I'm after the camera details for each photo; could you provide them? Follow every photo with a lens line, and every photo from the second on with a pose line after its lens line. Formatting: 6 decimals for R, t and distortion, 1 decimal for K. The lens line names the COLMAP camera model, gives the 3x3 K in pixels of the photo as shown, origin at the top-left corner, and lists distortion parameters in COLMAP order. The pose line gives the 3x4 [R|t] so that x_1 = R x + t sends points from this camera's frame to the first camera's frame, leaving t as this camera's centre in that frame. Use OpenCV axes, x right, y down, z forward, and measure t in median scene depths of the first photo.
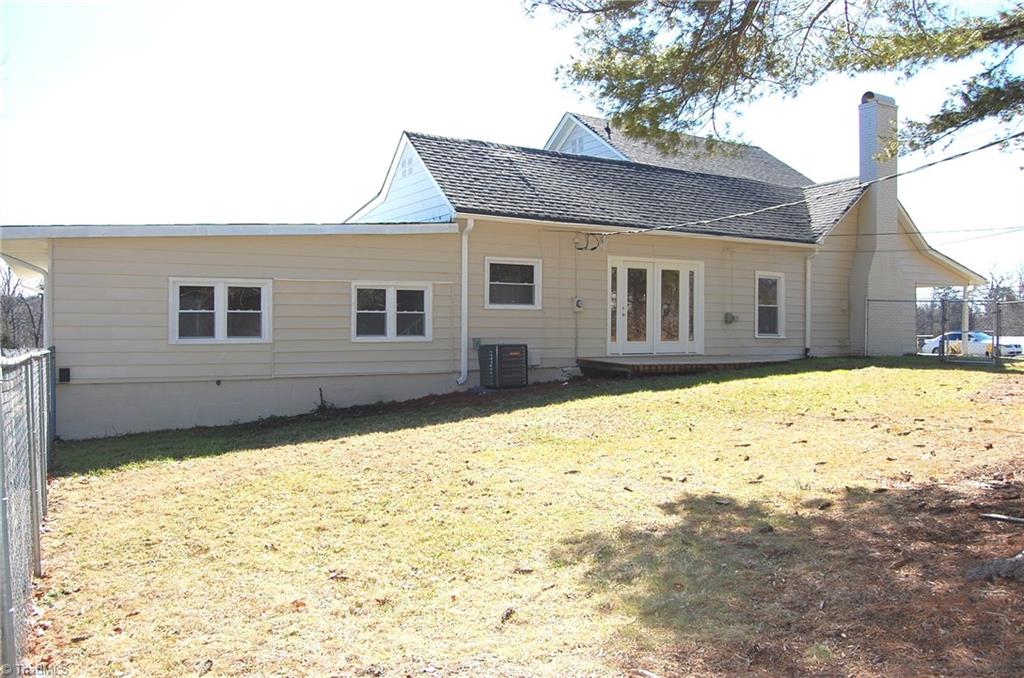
lens RADIAL K [[801.1, 0, 512.0], [0, 801.1, 337.2], [0, 0, 1]] dist [-0.091605, 0.024165]
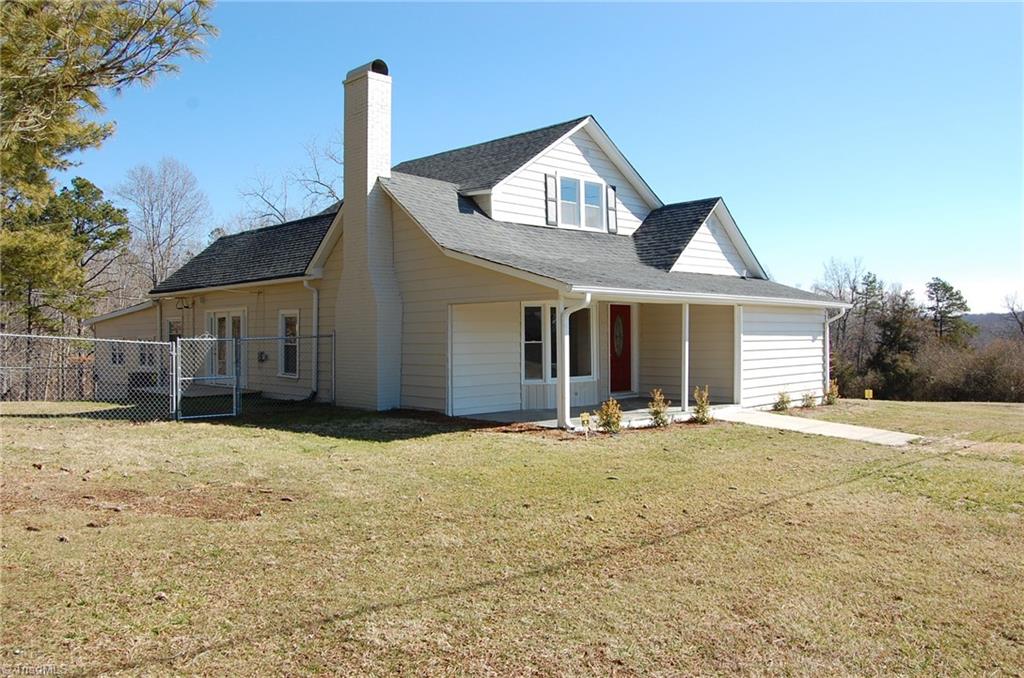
lens RADIAL K [[801.1, 0, 506.5], [0, 801.1, 341.0], [0, 0, 1]] dist [-0.091605, 0.024165]
pose [[0.231929, -0.002222, -0.972730, 1.339370], [-0.010901, 0.999929, -0.004884, -0.042392], [0.972672, 0.011736, 0.231889, 1.033088]]
